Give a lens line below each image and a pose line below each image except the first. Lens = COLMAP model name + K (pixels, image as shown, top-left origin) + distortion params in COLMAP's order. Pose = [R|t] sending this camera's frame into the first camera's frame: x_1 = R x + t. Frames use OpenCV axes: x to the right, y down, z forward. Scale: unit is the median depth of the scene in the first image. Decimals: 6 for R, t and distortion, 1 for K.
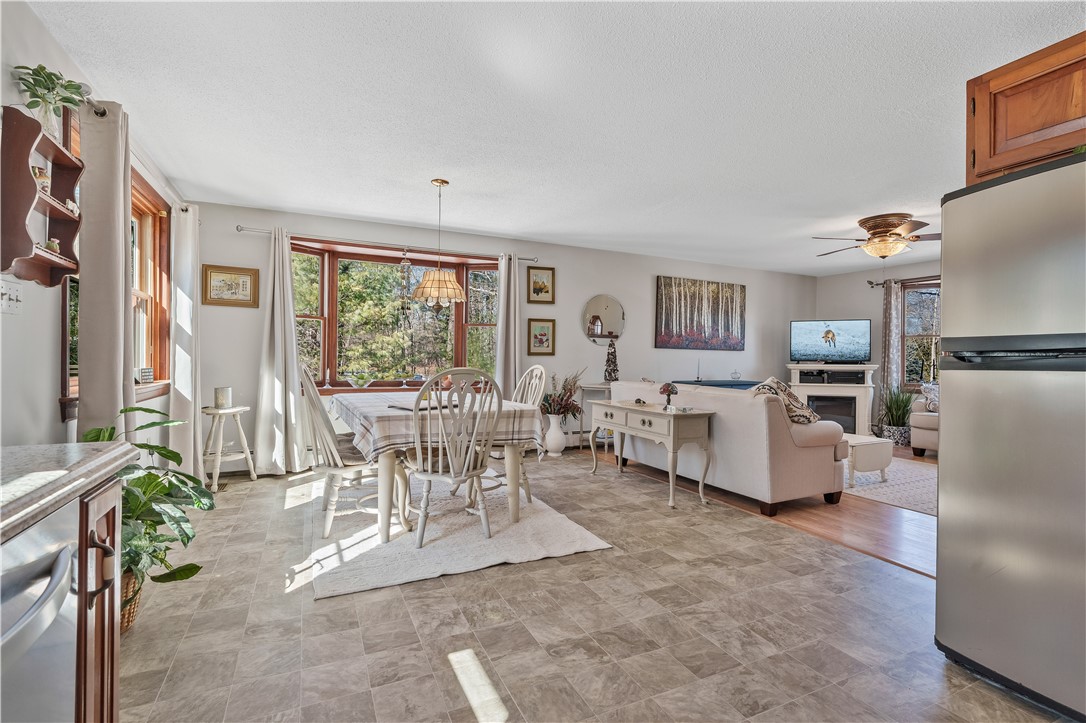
lens RADIAL K [[501.8, 0, 543.1], [0, 501.8, 351.4], [0, 0, 1]] dist [-0.015928, 0.005589]
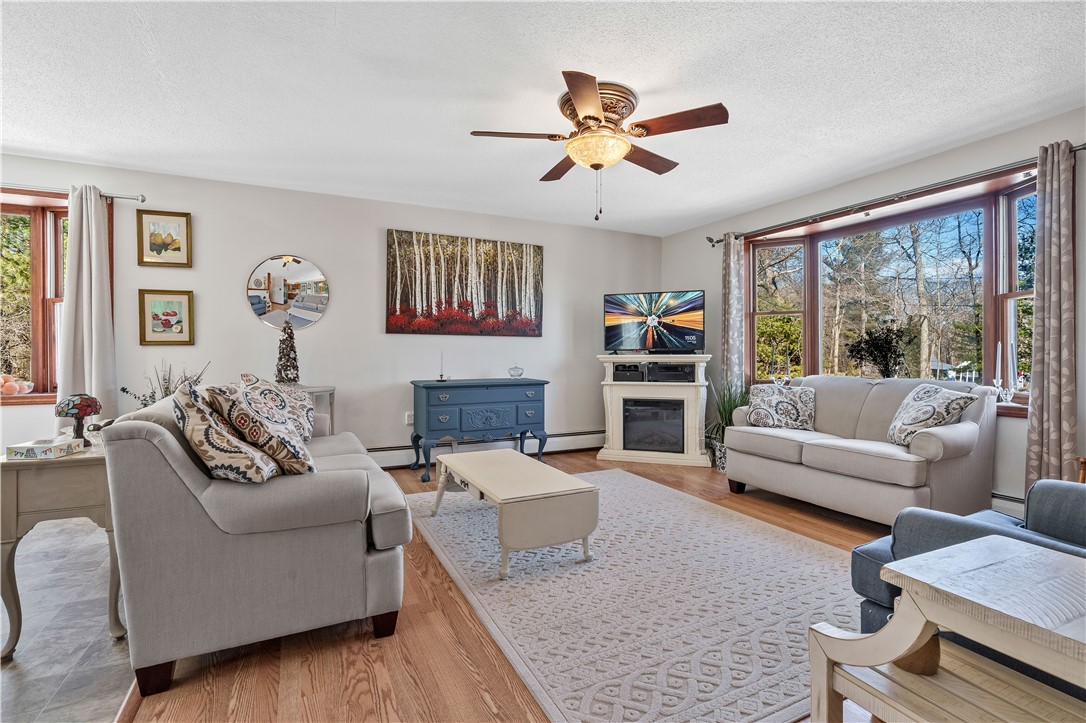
lens RADIAL K [[501.8, 0, 540.5], [0, 501.8, 356.8], [0, 0, 1]] dist [-0.015928, 0.005589]
pose [[0.999896, -0.010264, 0.010172, 0.427767], [0.010012, 0.999648, 0.024574, 0.010732], [-0.010421, -0.024470, 0.999646, 0.295796]]
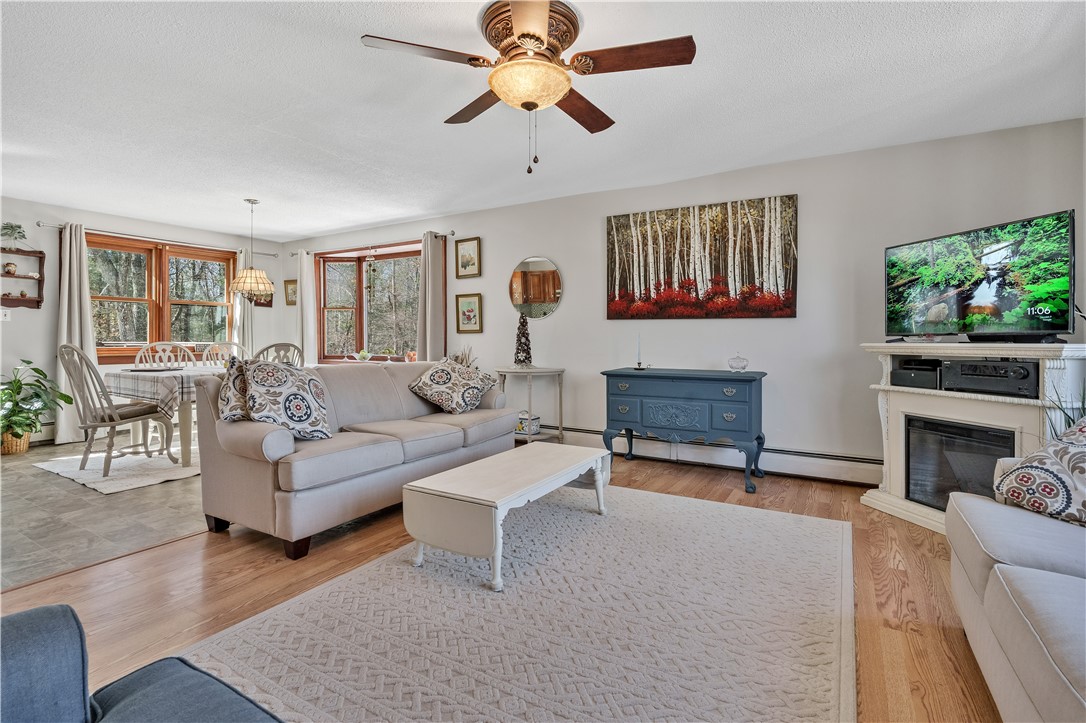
lens RADIAL K [[501.8, 0, 558.8], [0, 501.8, 338.0], [0, 0, 1]] dist [-0.015928, 0.005589]
pose [[0.575634, -0.011147, -0.817631, 0.754960], [0.017156, 0.999852, -0.001553, 0.018636], [0.817527, -0.013134, 0.575740, 0.530440]]
